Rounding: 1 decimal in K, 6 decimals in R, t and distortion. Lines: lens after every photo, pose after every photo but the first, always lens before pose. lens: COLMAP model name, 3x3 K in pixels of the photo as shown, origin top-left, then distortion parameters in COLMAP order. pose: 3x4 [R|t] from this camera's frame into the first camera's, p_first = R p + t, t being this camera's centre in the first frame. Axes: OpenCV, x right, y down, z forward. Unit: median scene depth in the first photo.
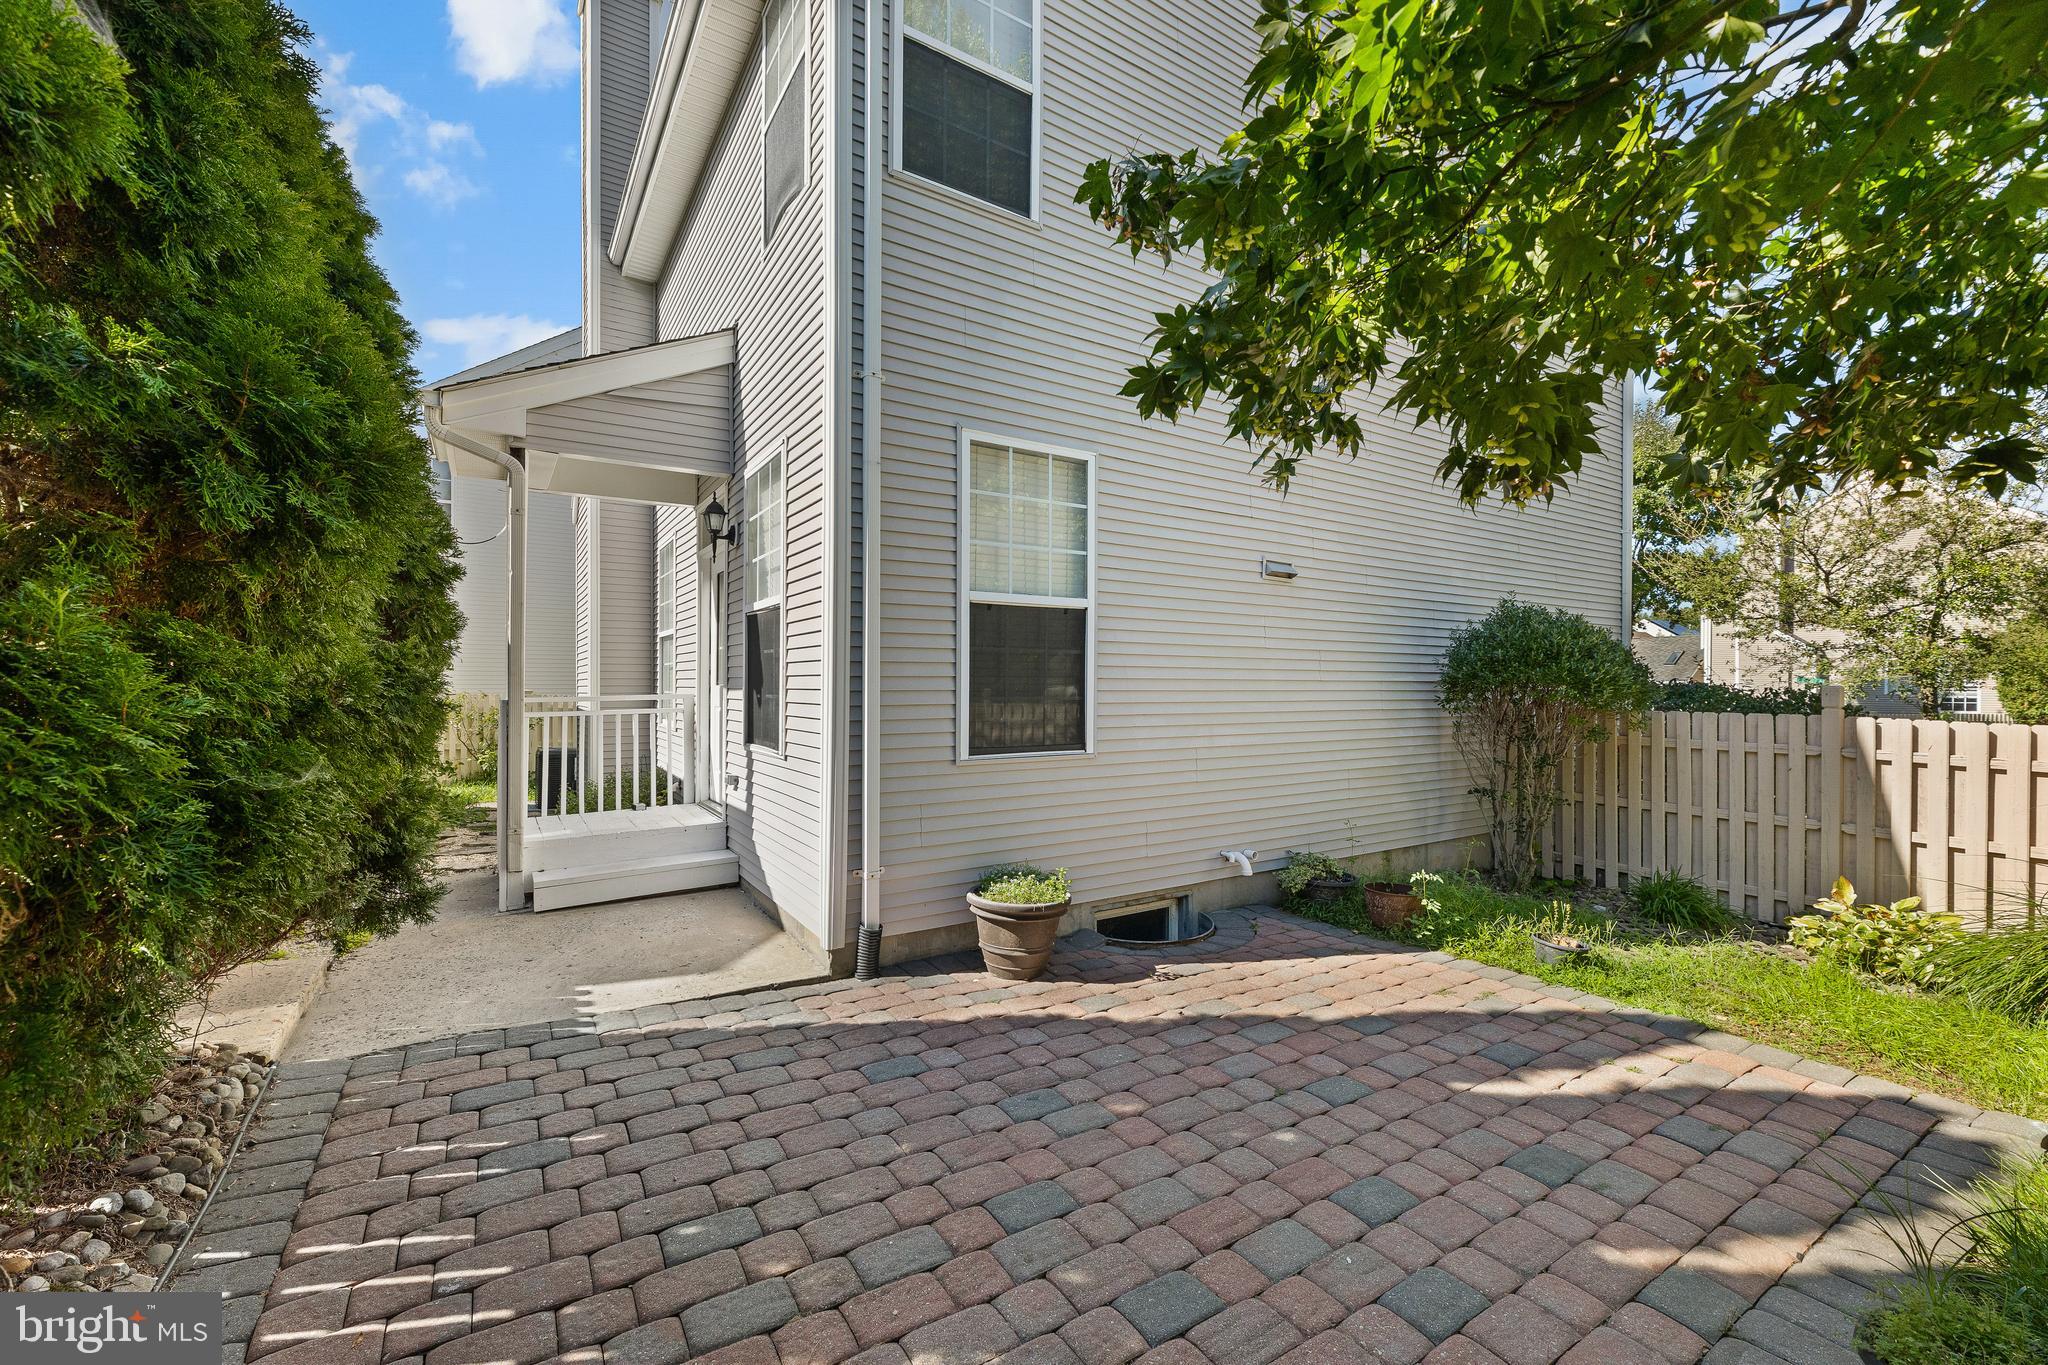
lens RADIAL K [[829.3, 0, 1026.8], [0, 829.3, 688.8], [0, 0, 1]] dist [-0.001386, 0.000396]
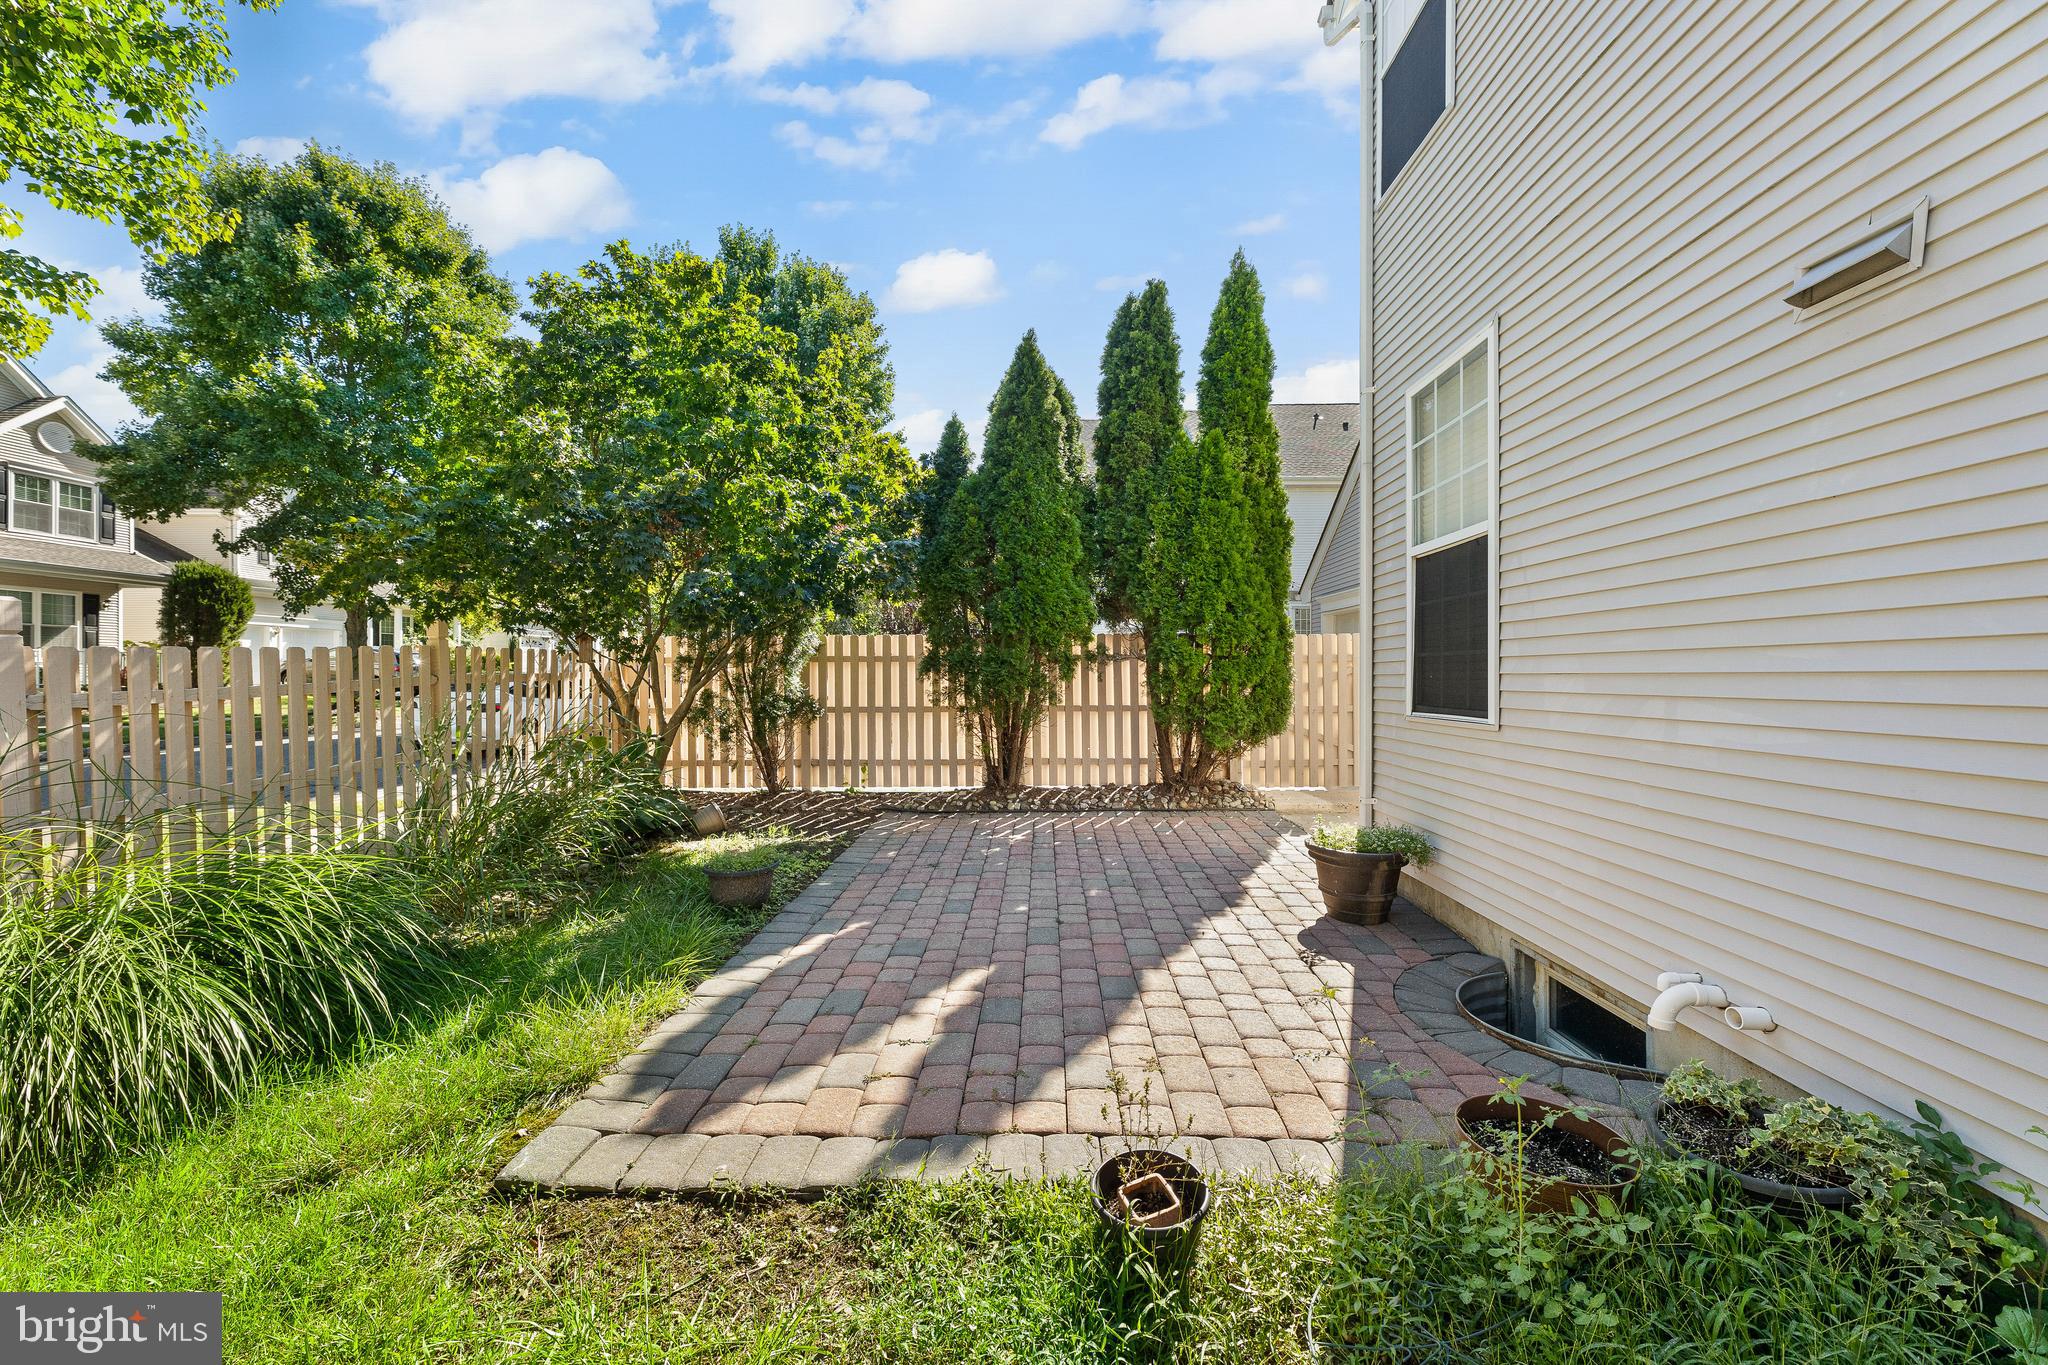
lens RADIAL K [[829.3, 0, 1024.1], [0, 829.3, 682.1], [0, 0, 1]] dist [-0.001386, 0.000396]
pose [[-0.567671, 0.001403, -0.823255, 1.249856], [-0.000850, 0.999997, 0.002290, 0.050556], [0.823255, 0.002000, -0.567668, 1.438535]]
